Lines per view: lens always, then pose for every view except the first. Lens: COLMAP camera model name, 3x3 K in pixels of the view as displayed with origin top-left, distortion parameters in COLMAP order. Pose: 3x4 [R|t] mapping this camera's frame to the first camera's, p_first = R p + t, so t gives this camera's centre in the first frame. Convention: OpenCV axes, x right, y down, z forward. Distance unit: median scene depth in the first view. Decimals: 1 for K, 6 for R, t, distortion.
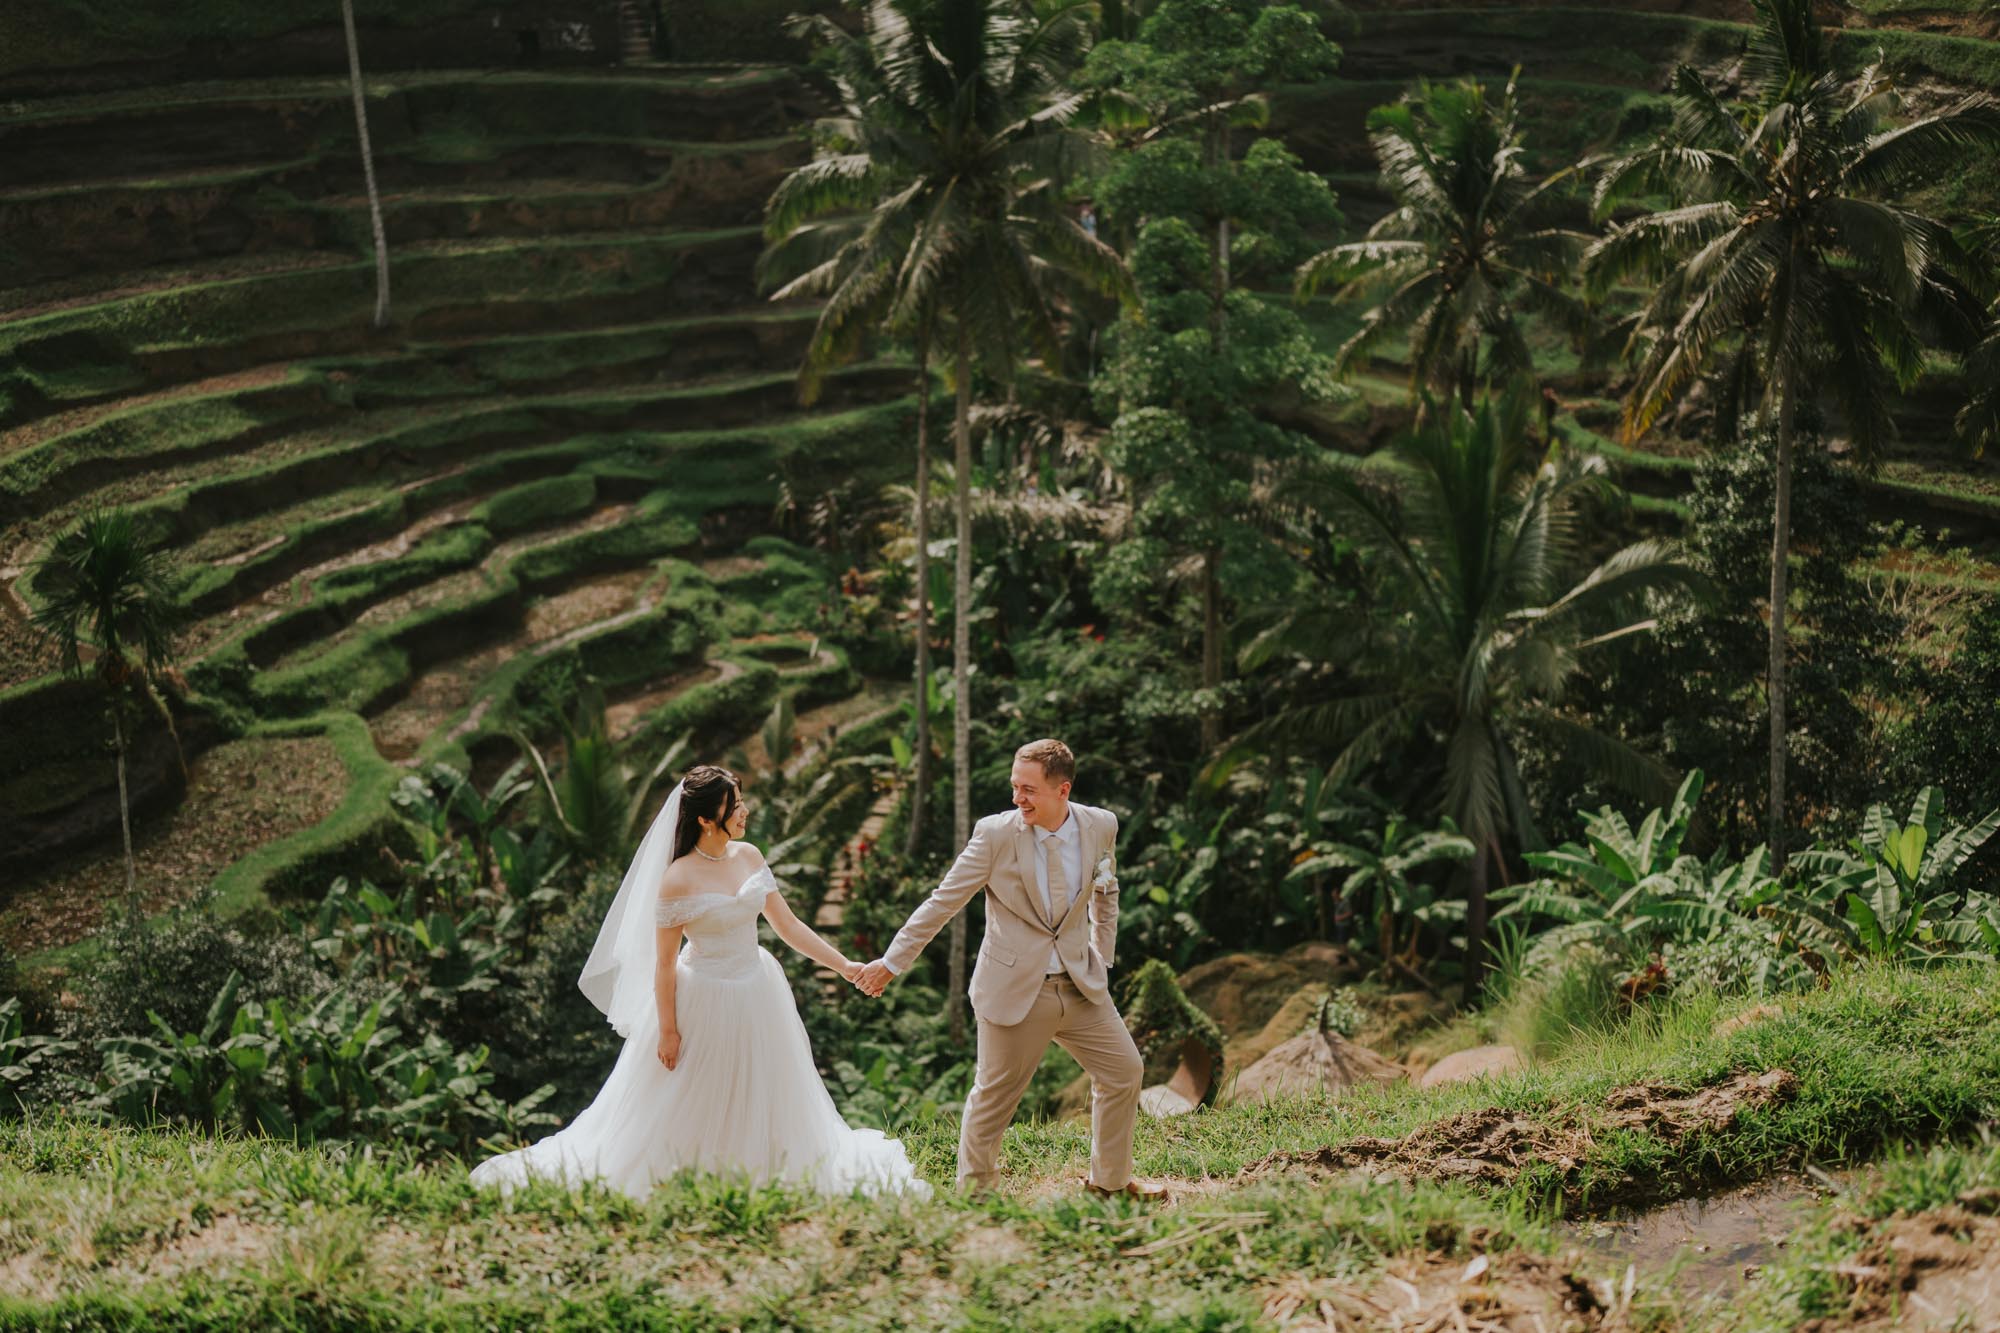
lens RADIAL K [[2885.4, 0, 989.1], [0, 2885.4, 668.0], [0, 0, 1]] dist [-0.000655, 0.000000]
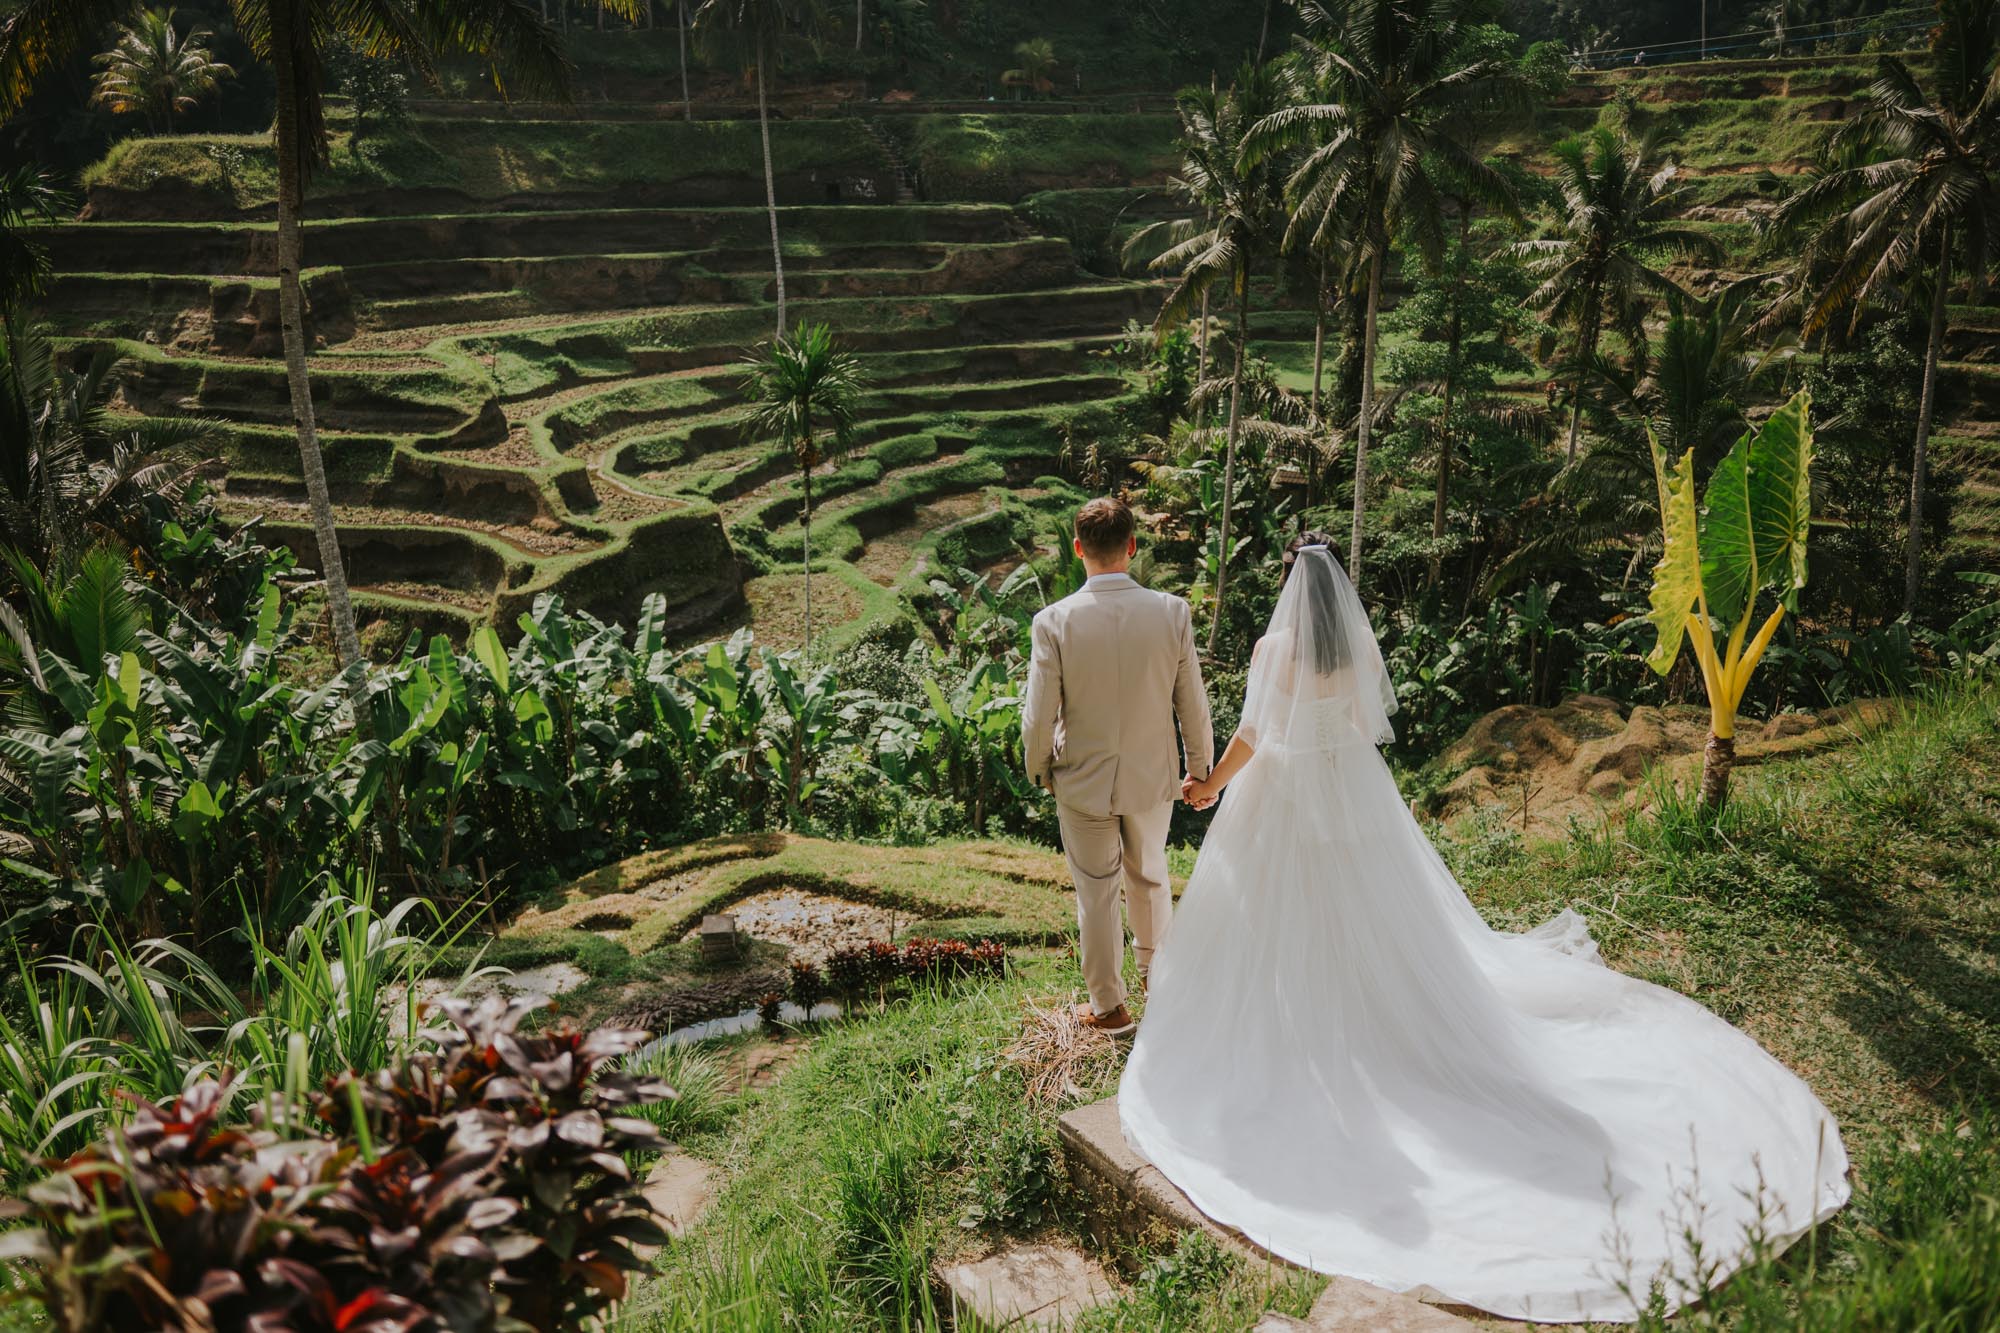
lens RADIAL K [[1585.2, 0, 997.0], [0, 1585.2, 668.9], [0, 0, 1]] dist [0.013168, -0.016515]
pose [[0.998081, -0.001031, 0.061914, -0.160859], [0.001310, 0.999989, -0.004460, 0.062306], [-0.061909, 0.004533, 0.998072, 0.167213]]
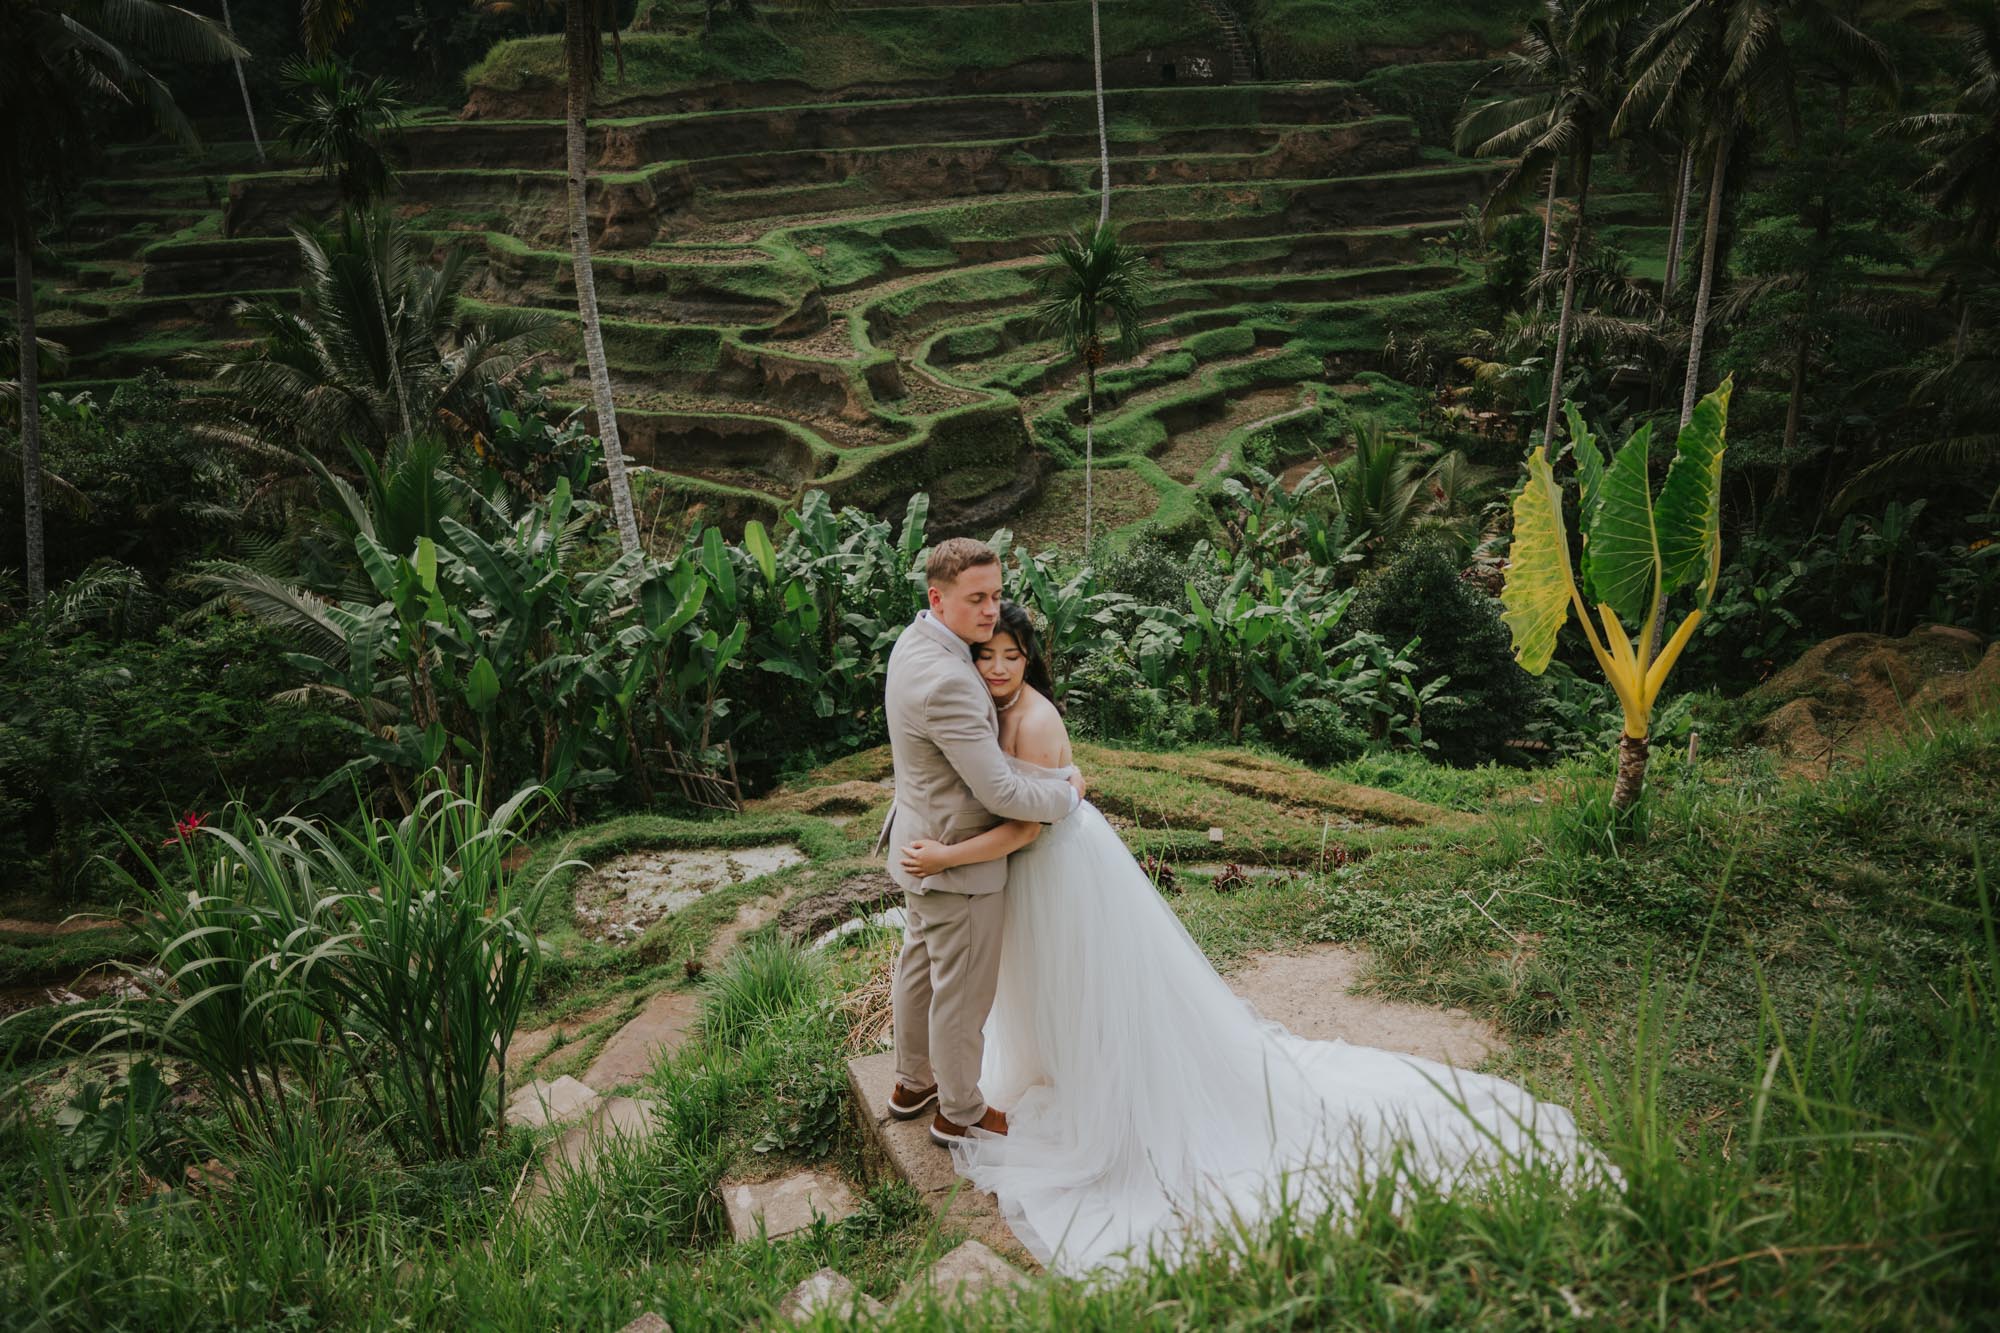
lens RADIAL K [[1585.2, 0, 1007.9], [0, 1585.2, 680.2], [0, 0, 1]] dist [0.013168, -0.016515]
pose [[0.989083, 0.046335, -0.139887, -0.143462], [-0.035949, 0.996469, 0.075879, 0.058879], [0.142909, -0.070022, 0.987256, 0.165126]]
